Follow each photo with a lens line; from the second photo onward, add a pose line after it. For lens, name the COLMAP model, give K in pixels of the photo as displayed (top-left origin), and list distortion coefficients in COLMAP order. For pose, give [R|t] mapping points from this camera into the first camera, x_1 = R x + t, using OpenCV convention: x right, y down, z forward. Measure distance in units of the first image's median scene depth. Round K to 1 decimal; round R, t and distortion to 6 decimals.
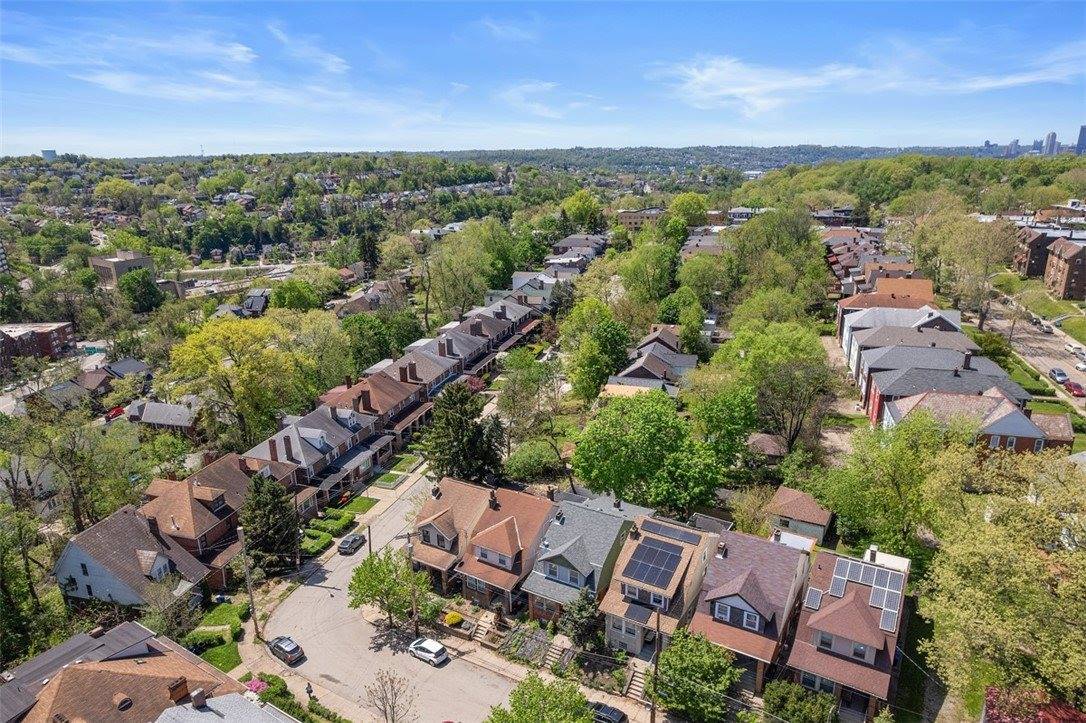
lens RADIAL K [[733.4, 0, 548.7], [0, 733.4, 360.9], [0, 0, 1]] dist [-0.065291, 0.052176]
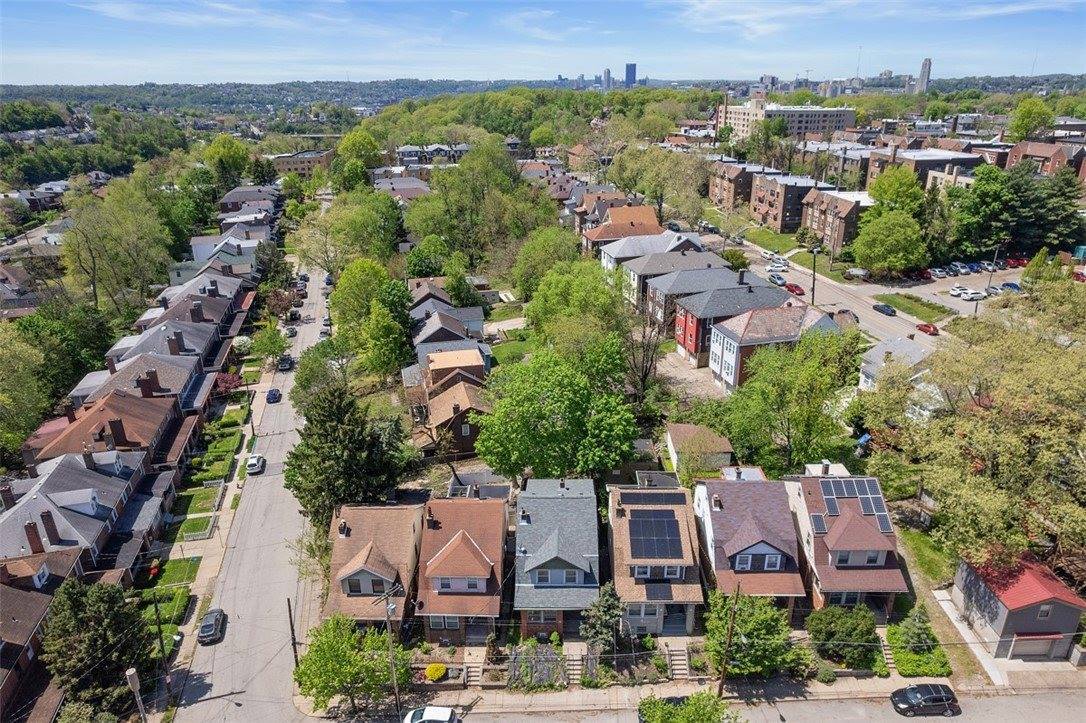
lens RADIAL K [[733.4, 0, 551.8], [0, 733.4, 370.9], [0, 0, 1]] dist [-0.065291, 0.052176]
pose [[0.849287, -0.186800, 0.493779, -0.211689], [0.140197, 0.981528, 0.130184, -0.038009], [-0.508976, -0.041337, 0.859788, 0.146129]]
